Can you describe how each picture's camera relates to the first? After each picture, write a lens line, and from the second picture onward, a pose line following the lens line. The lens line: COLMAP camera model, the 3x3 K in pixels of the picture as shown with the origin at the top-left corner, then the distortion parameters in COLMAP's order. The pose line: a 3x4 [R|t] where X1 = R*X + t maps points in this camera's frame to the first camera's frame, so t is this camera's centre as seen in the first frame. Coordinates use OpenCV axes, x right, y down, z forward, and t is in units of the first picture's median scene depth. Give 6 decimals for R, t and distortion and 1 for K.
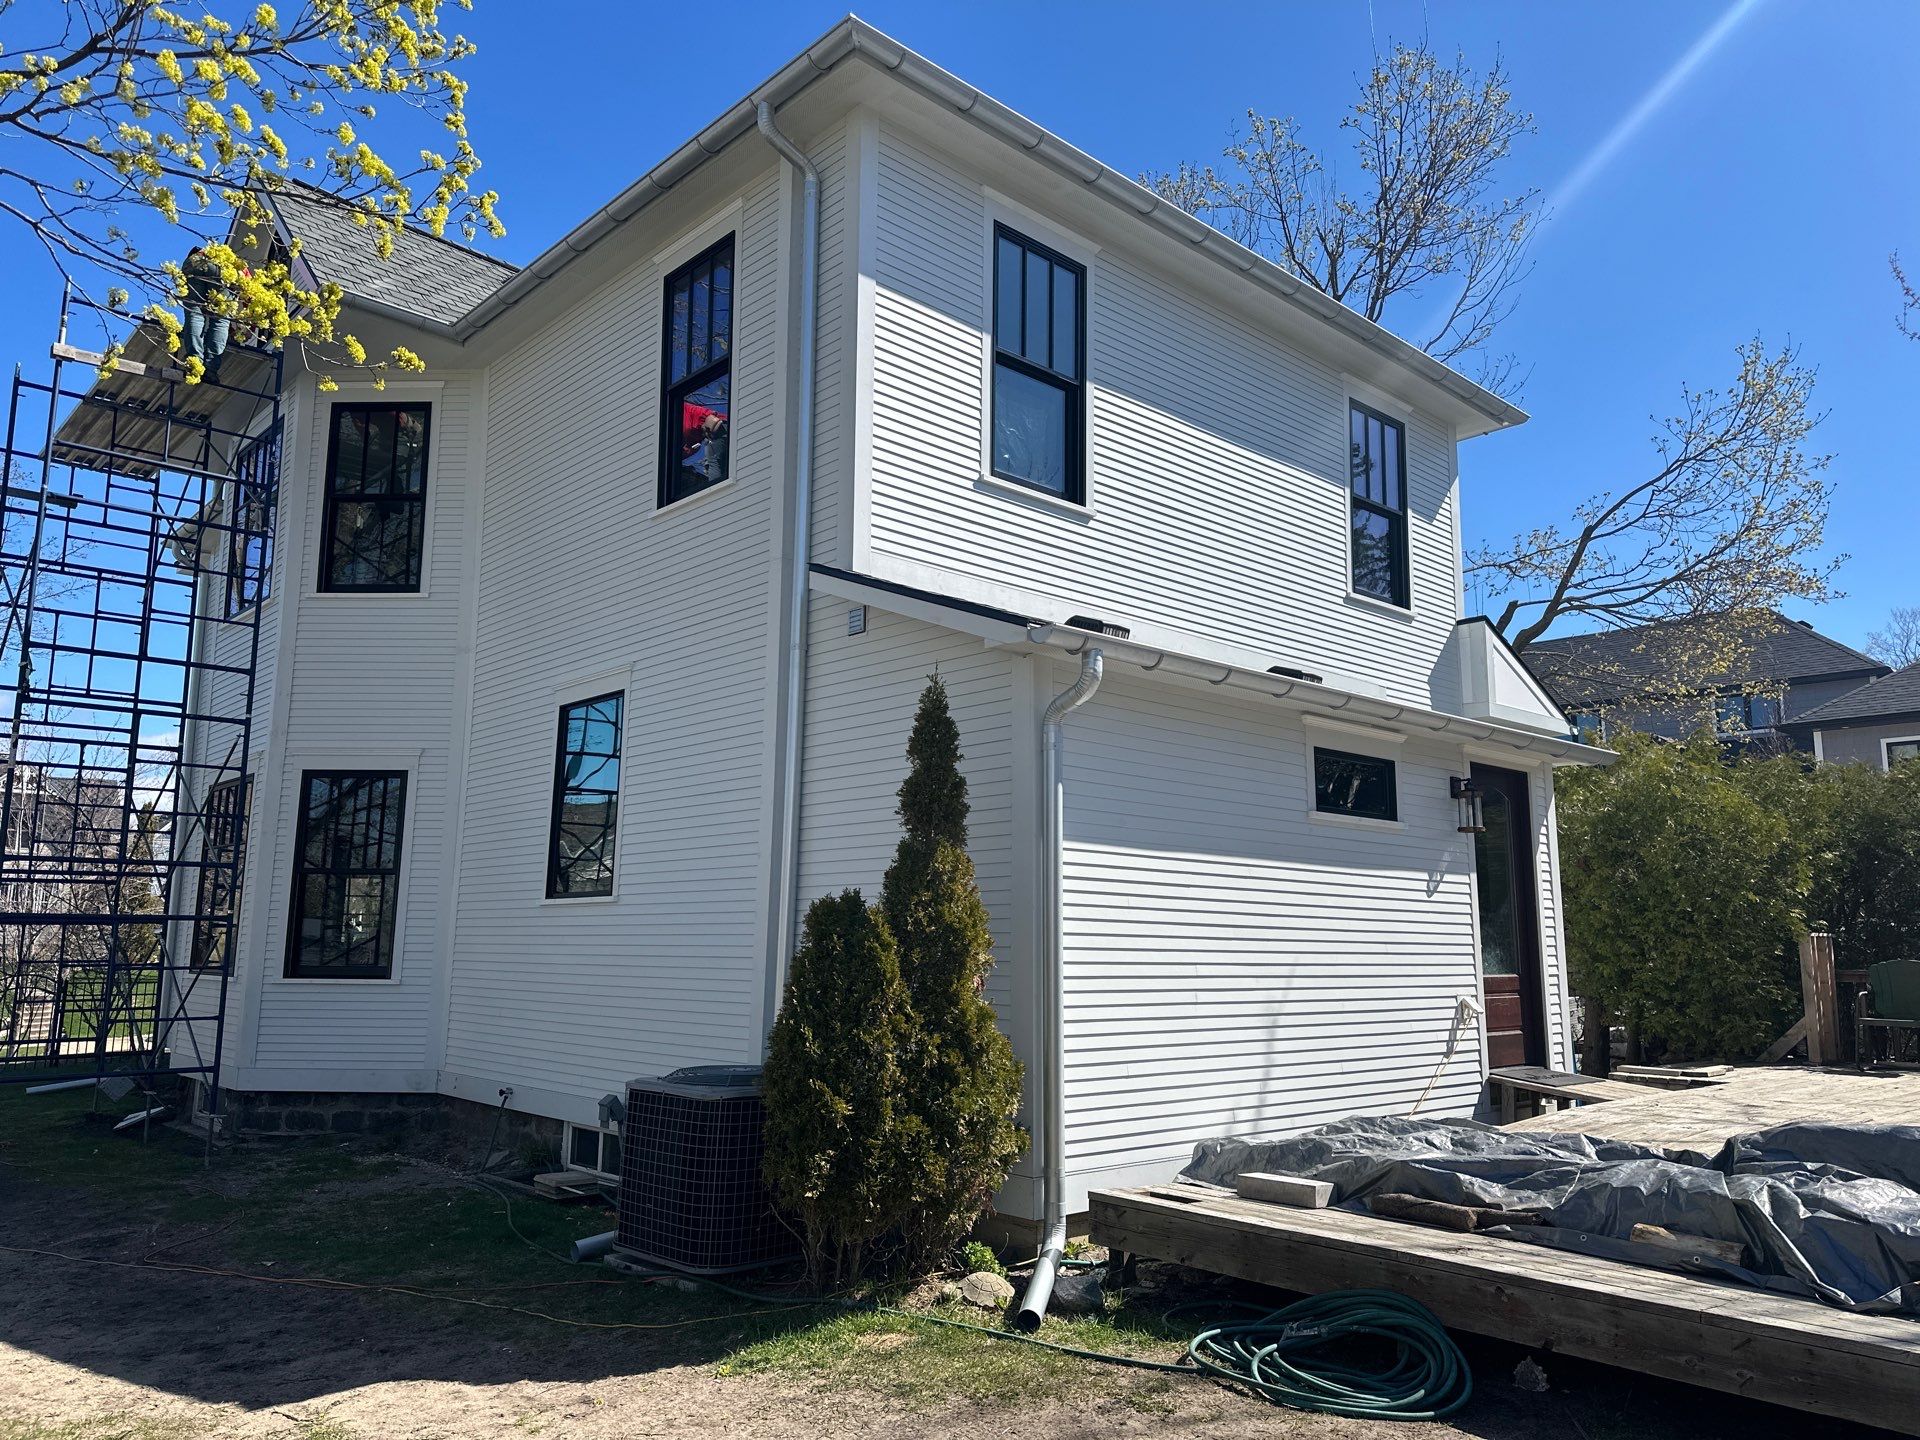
lens RADIAL K [[1294.3, 0, 960.0], [0, 1294.3, 720.0], [0, 0, 1]] dist [0.124806, -0.120813]
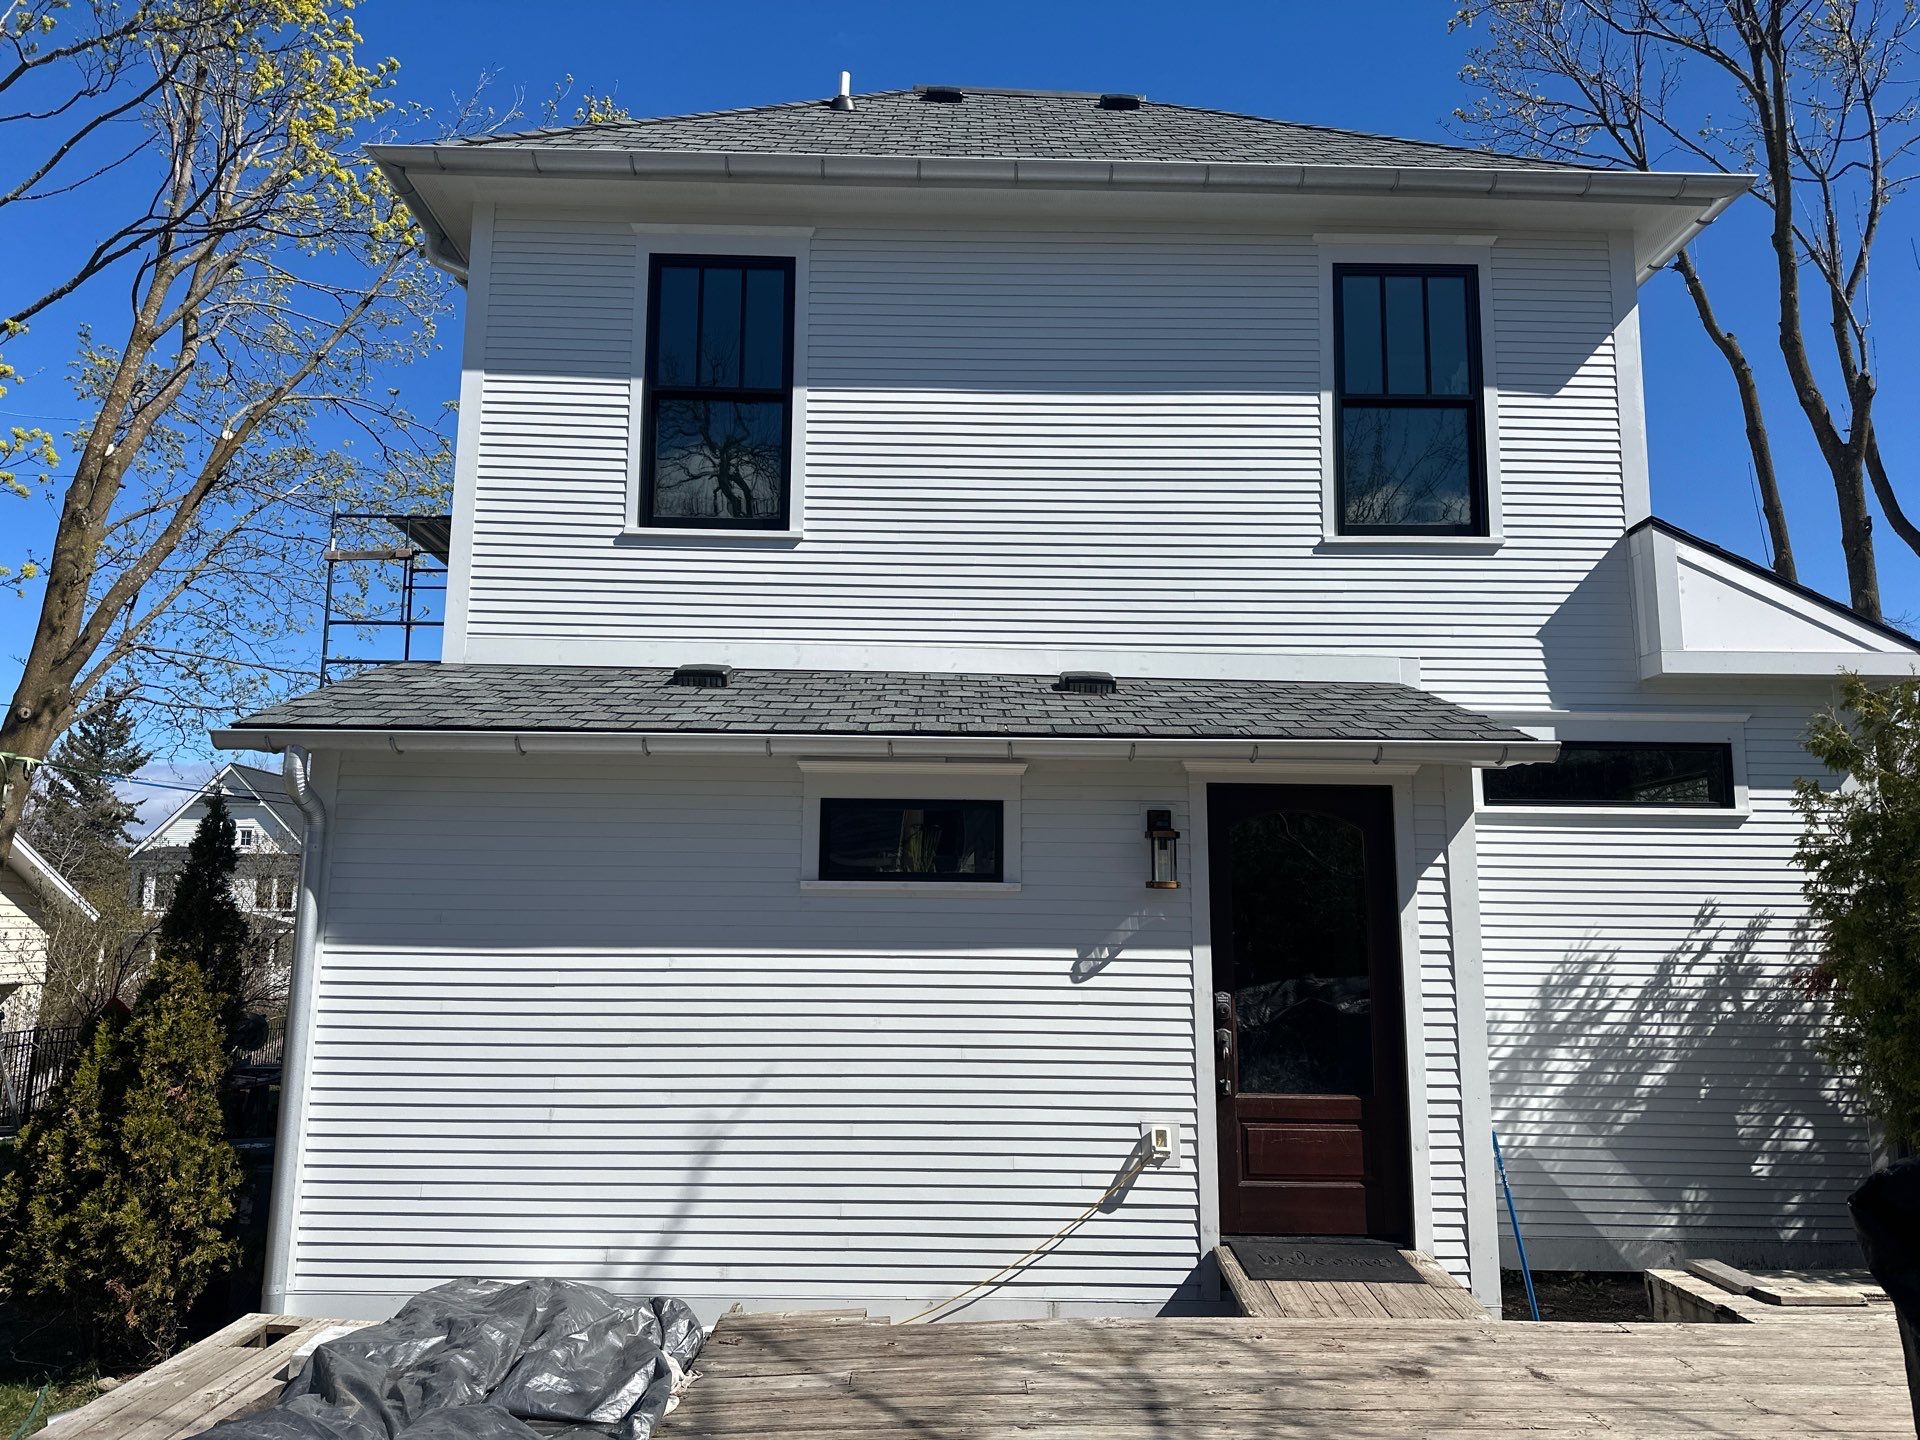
lens RADIAL K [[1294.3, 0, 960.0], [0, 1294.3, 720.0], [0, 0, 1]] dist [0.124806, -0.120813]
pose [[0.731674, -0.100475, -0.674209, 0.808477], [0.114329, 0.993155, -0.023933, 0.000996], [0.671998, -0.059570, 0.738153, 0.437191]]
